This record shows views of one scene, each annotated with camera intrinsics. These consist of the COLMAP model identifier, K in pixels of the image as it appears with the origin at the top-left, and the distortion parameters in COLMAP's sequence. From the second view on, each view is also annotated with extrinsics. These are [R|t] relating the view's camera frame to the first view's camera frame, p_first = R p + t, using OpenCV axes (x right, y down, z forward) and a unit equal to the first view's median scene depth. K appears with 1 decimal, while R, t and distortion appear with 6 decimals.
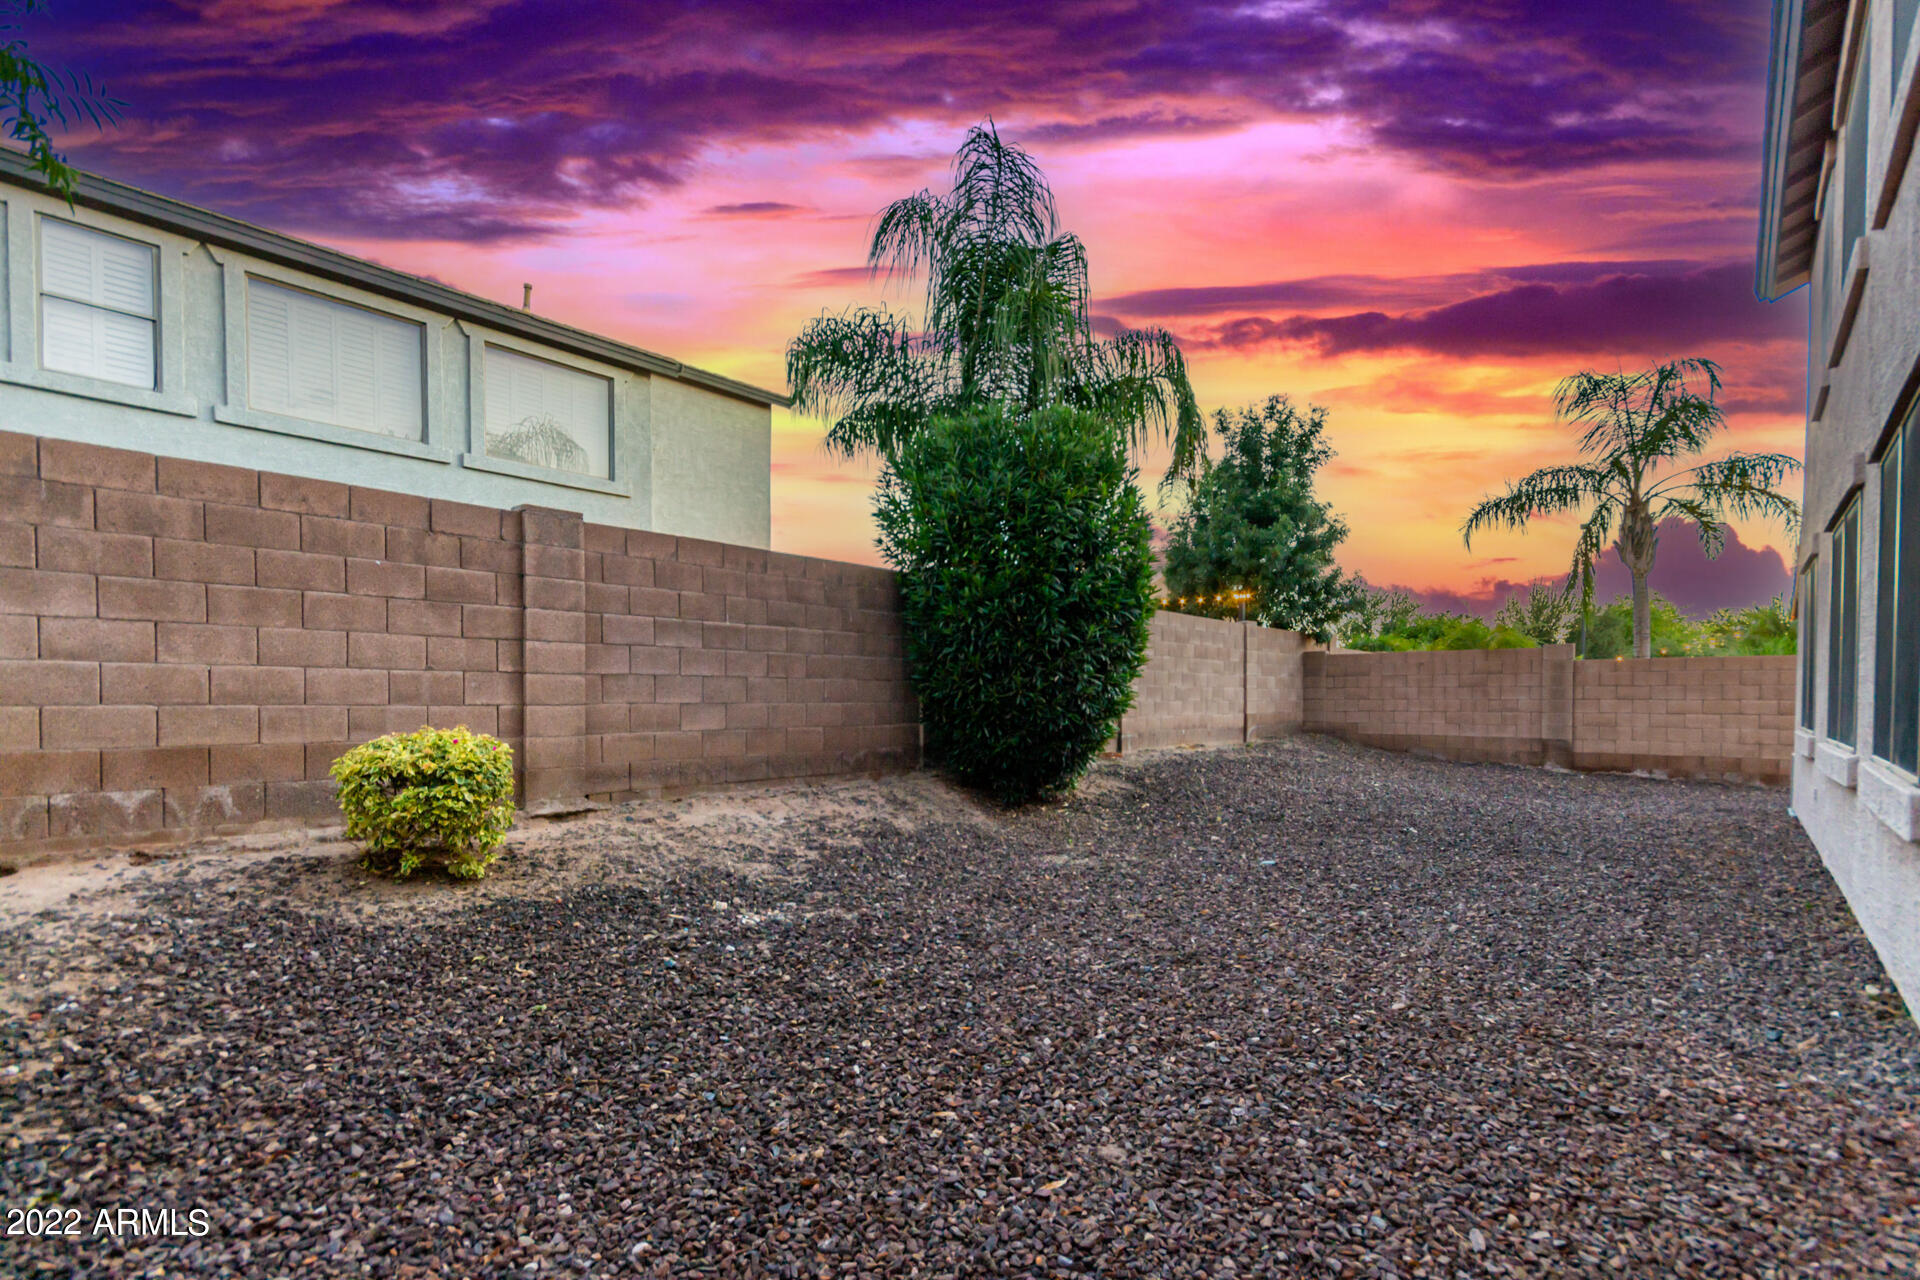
lens RADIAL K [[915.9, 0, 963.6], [0, 915.9, 719.8], [0, 0, 1]] dist [0.000908, 0.000015]
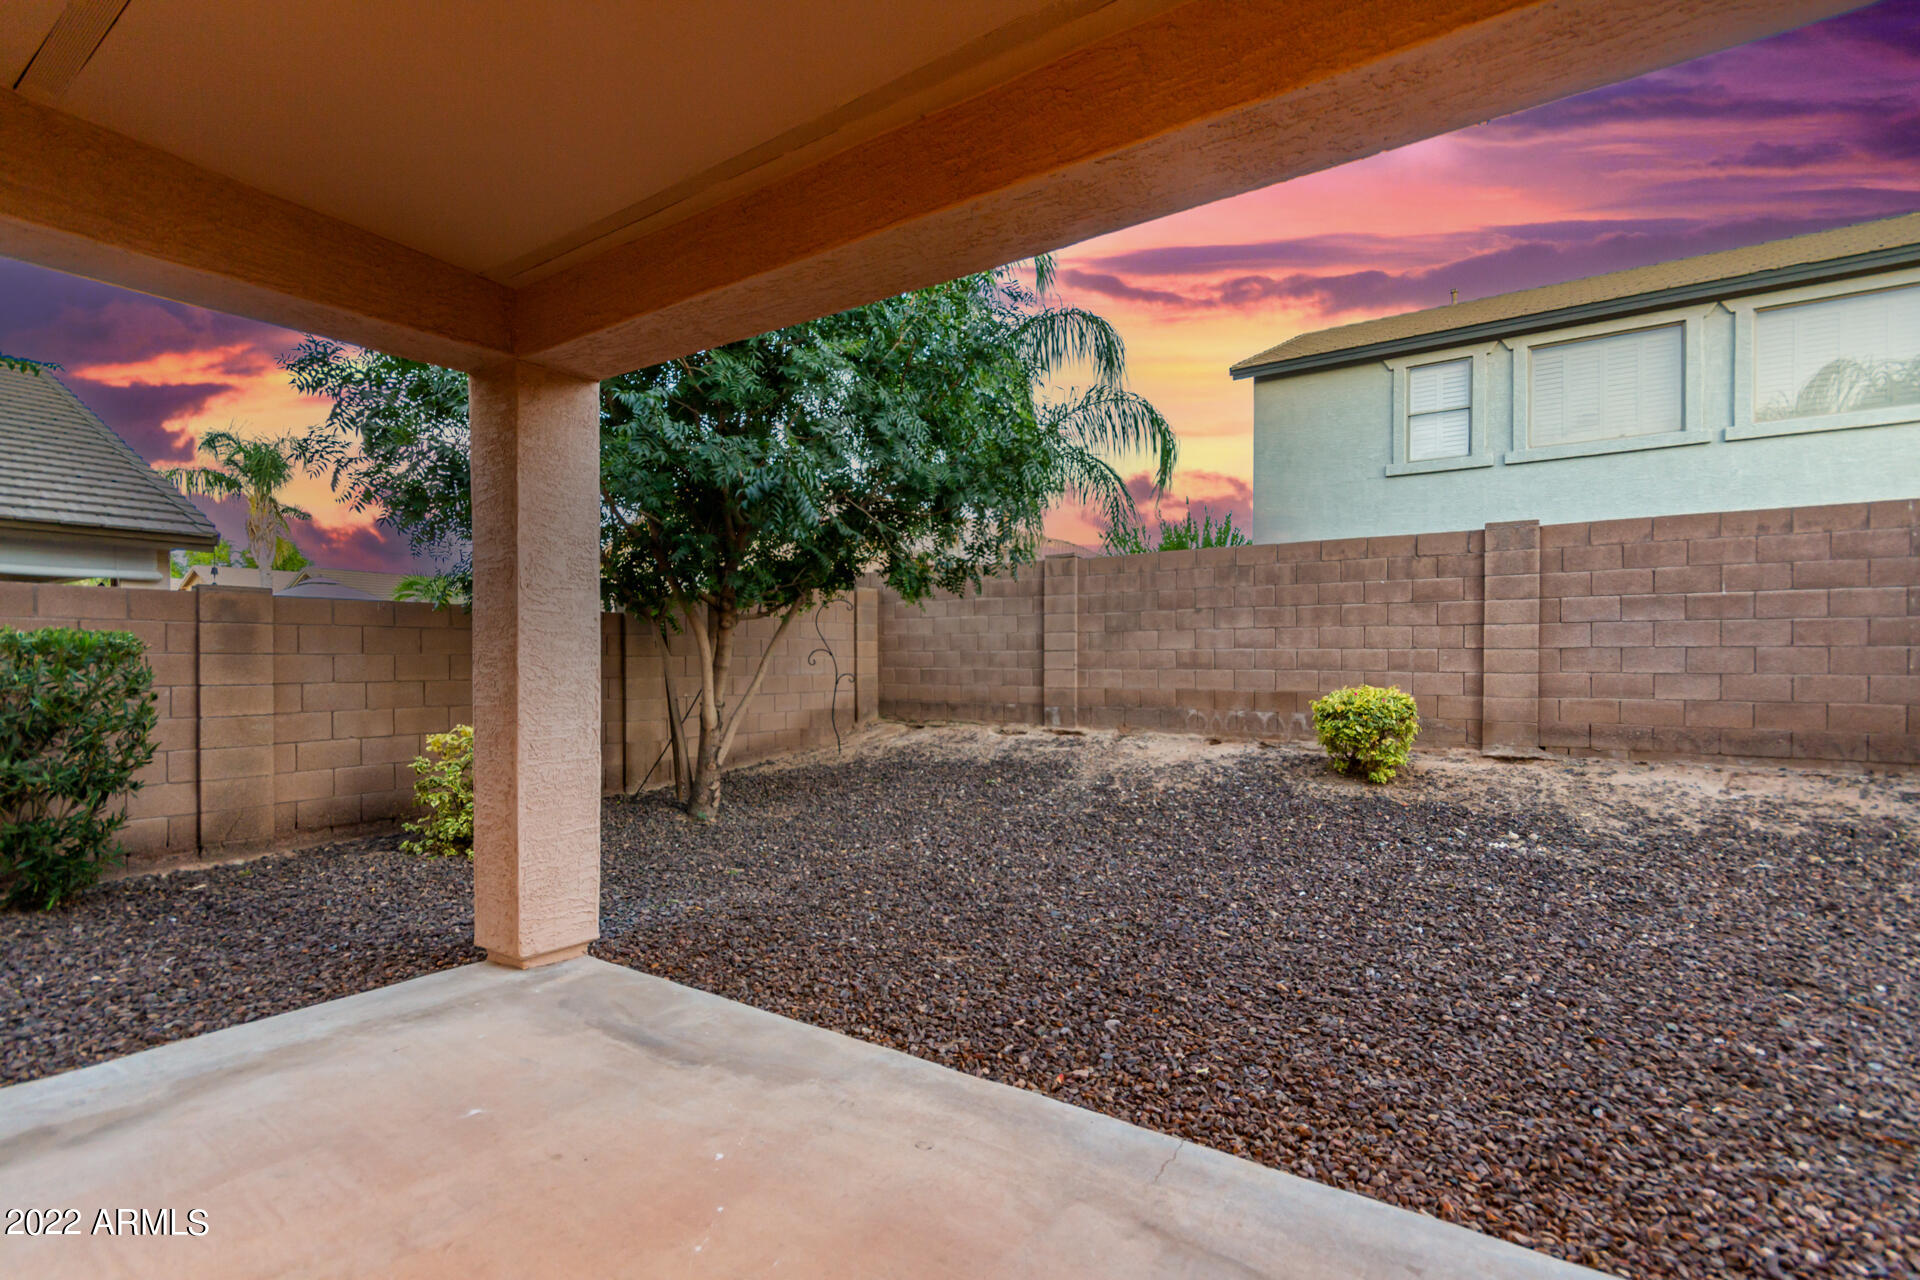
lens RADIAL K [[887.2, 0, 950.6], [0, 887.2, 656.7], [0, 0, 1]] dist [0.001255, 0.000109]
pose [[0.073076, -0.003586, -0.997320, 0.729627], [-0.024408, 0.999688, -0.005383, -0.012666], [0.997028, 0.024736, 0.072966, 0.118487]]
